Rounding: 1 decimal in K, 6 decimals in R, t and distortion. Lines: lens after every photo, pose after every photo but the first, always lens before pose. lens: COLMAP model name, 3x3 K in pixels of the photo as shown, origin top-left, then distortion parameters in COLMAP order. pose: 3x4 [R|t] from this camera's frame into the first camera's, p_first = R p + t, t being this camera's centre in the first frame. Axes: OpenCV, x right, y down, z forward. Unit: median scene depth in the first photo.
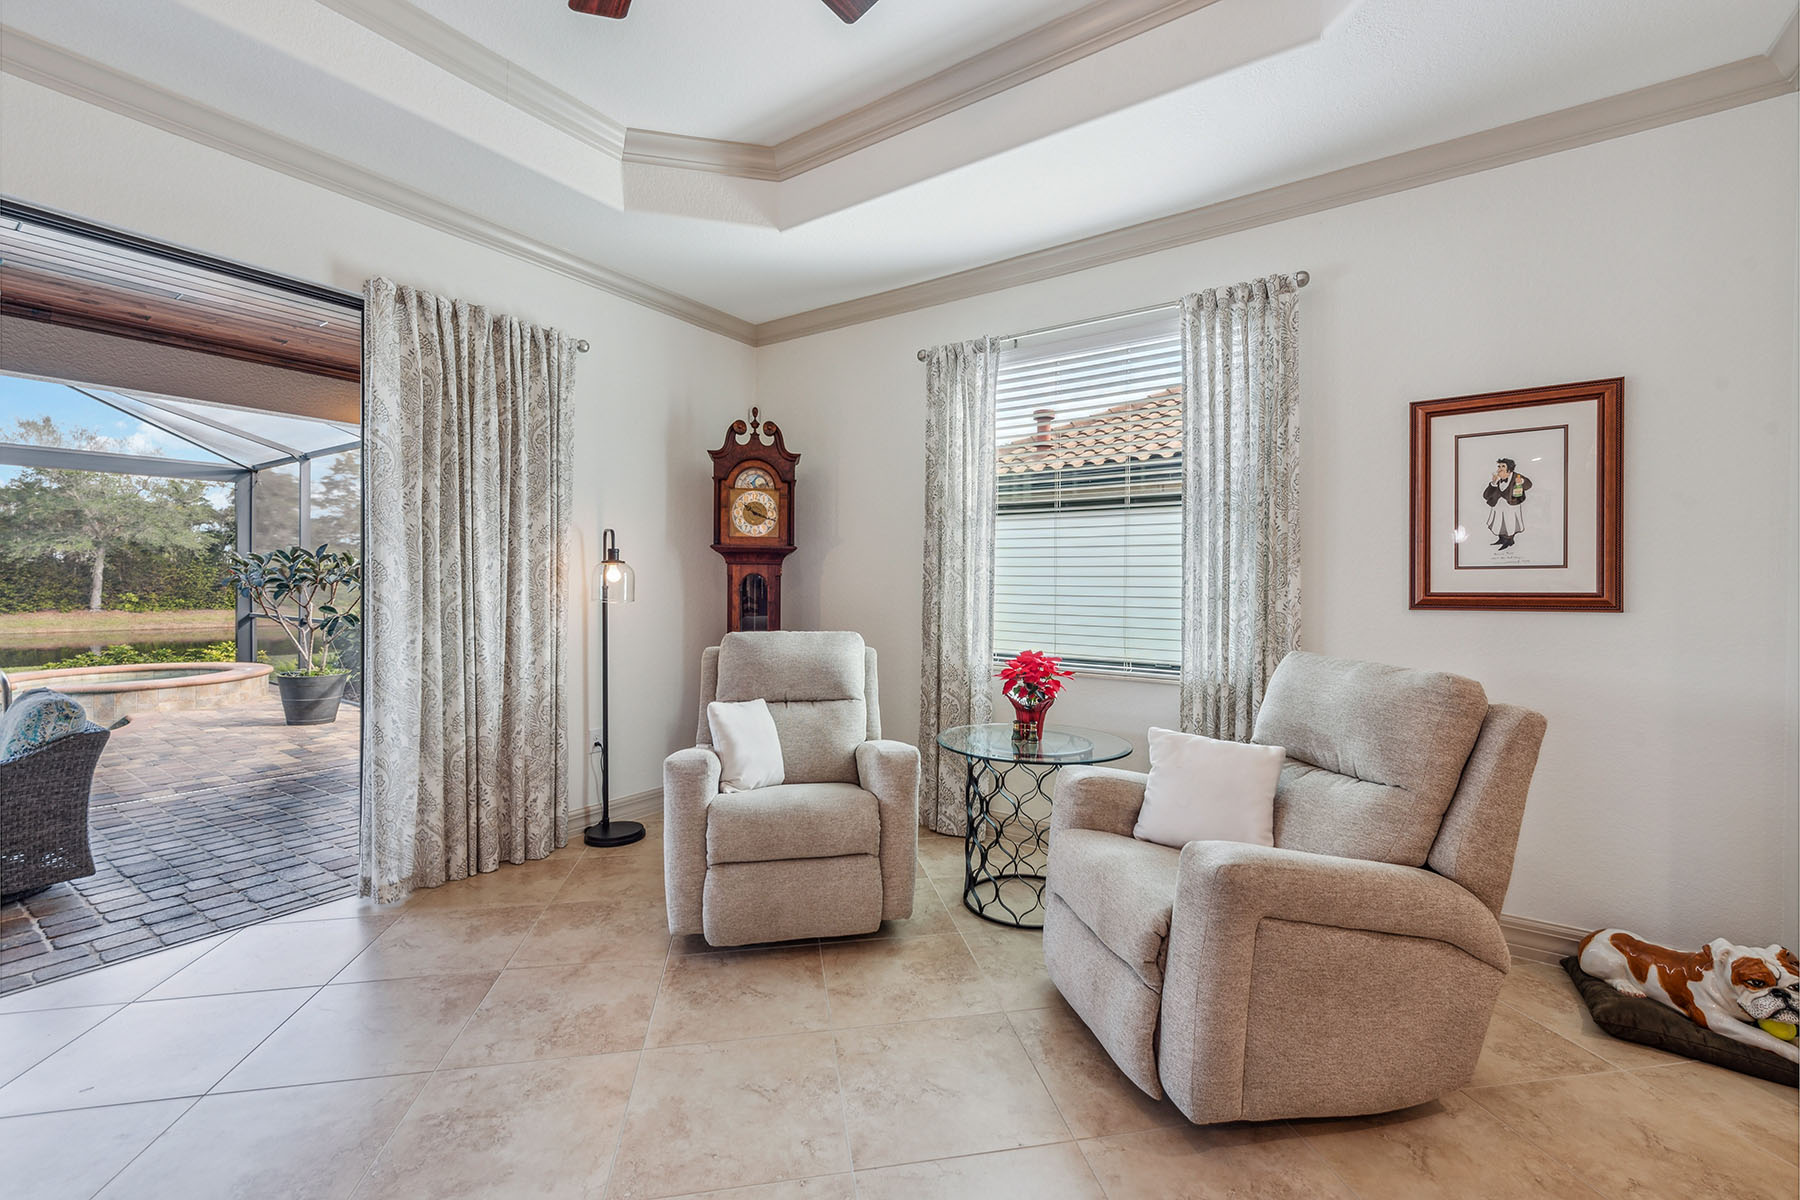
lens RADIAL K [[736.2, 0, 908.8], [0, 736.2, 589.4], [0, 0, 1]] dist [0.013535, -0.002906]
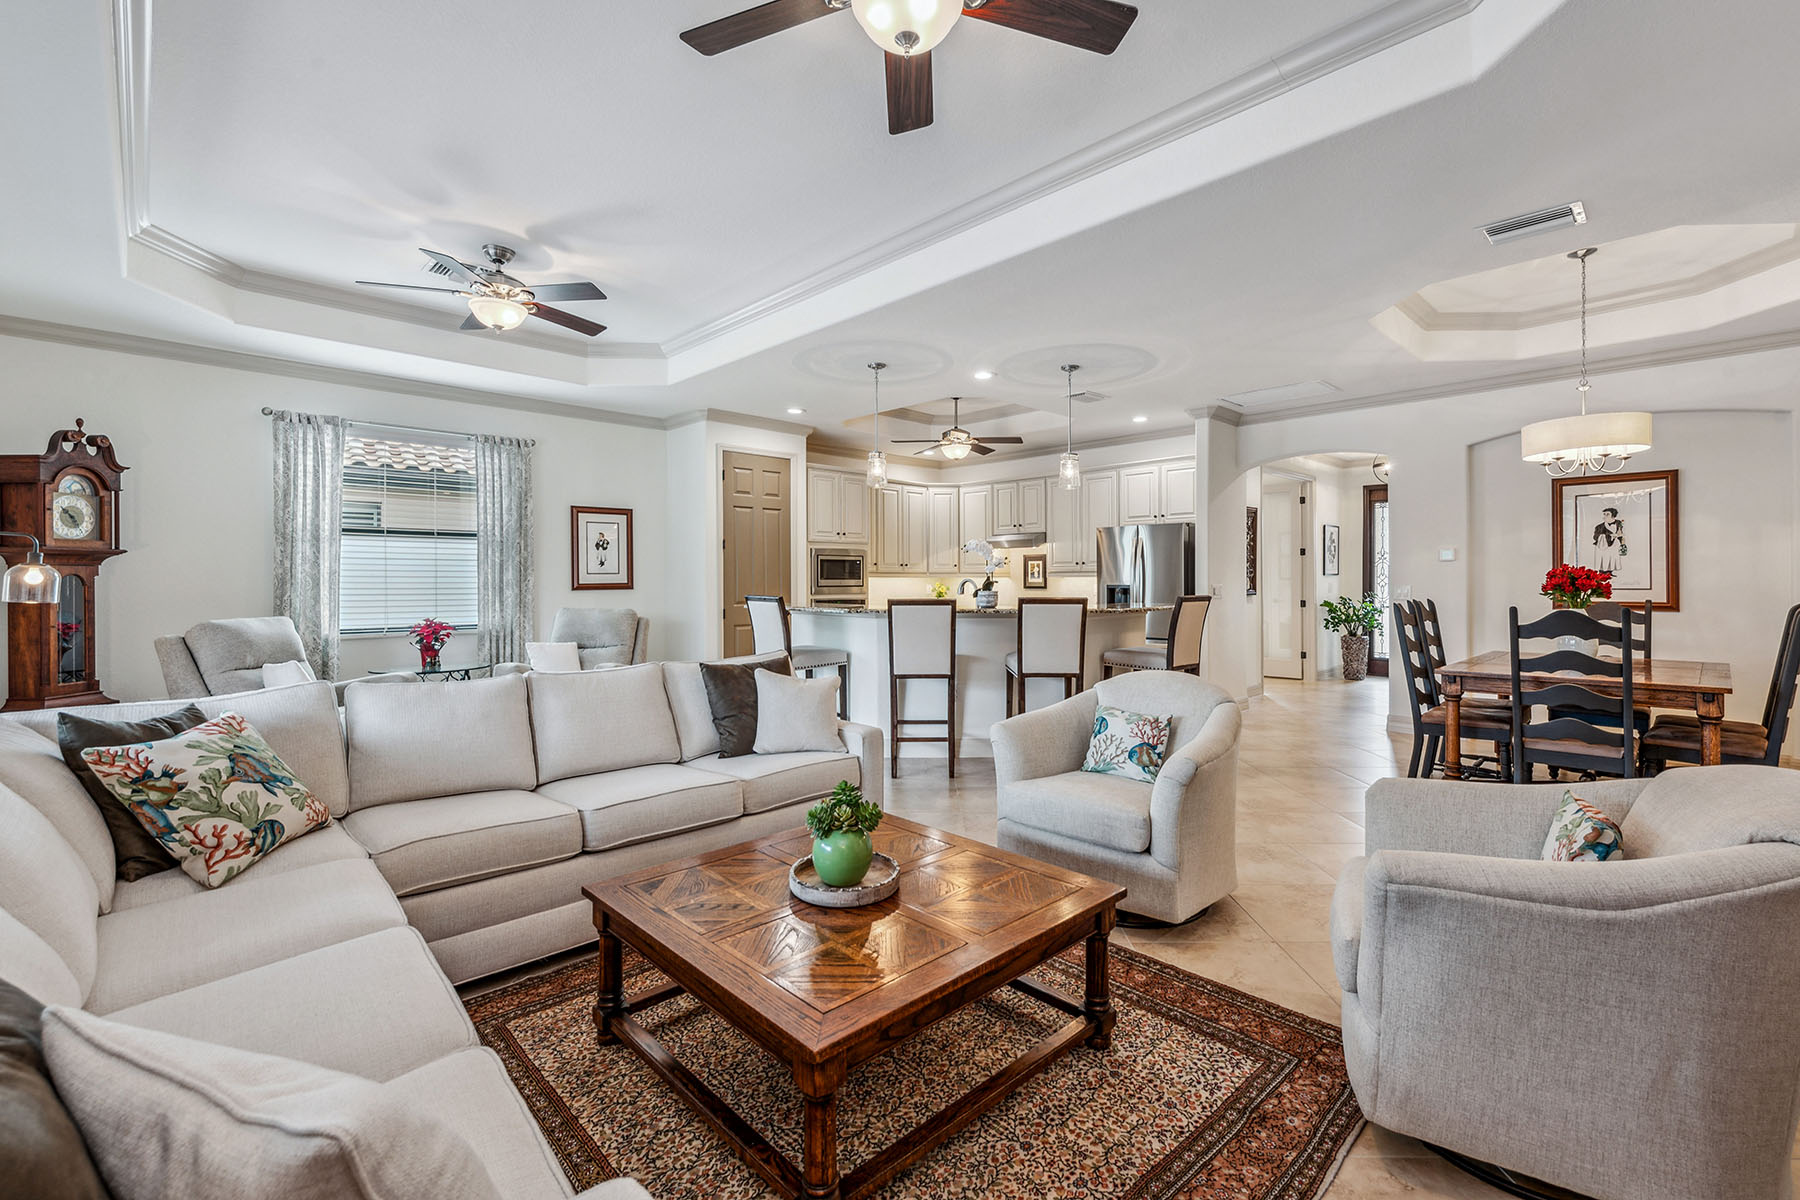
lens RADIAL K [[810.7, 0, 906.9], [0, 810.7, 584.8], [0, 0, 1]] dist [0.018664, -0.004077]
pose [[0.193299, -0.014720, 0.981029, -1.607335], [0.012468, 0.999844, 0.012545, -0.011133], [-0.981061, 0.009807, 0.193453, -0.550861]]
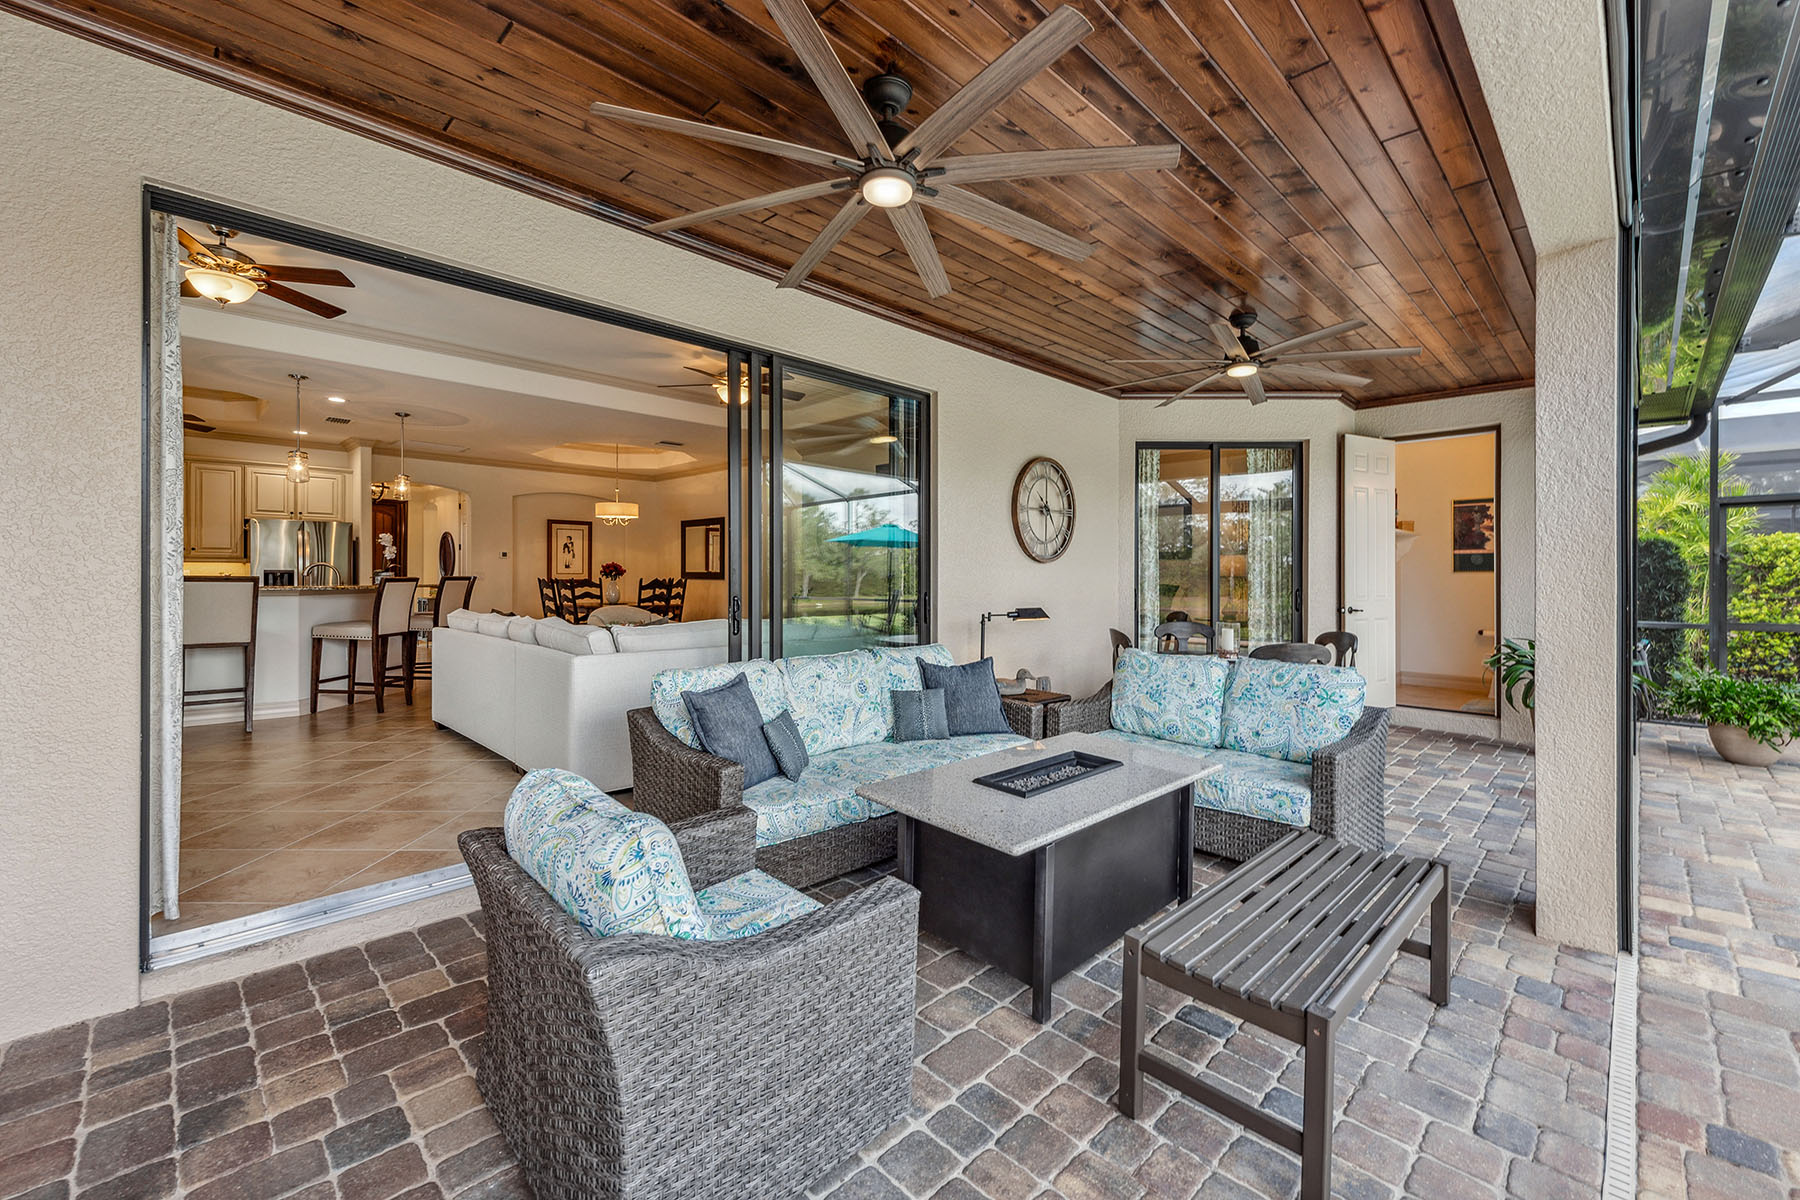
lens RADIAL K [[736.2, 0, 913.8], [0, 736.2, 576.8], [0, 0, 1]] dist [0.013535, -0.002906]
pose [[-0.985839, -0.012818, 0.167206, -1.742884], [-0.011103, 0.999876, 0.011189, 0.000009], [-0.167329, 0.009174, -0.985858, 1.723429]]
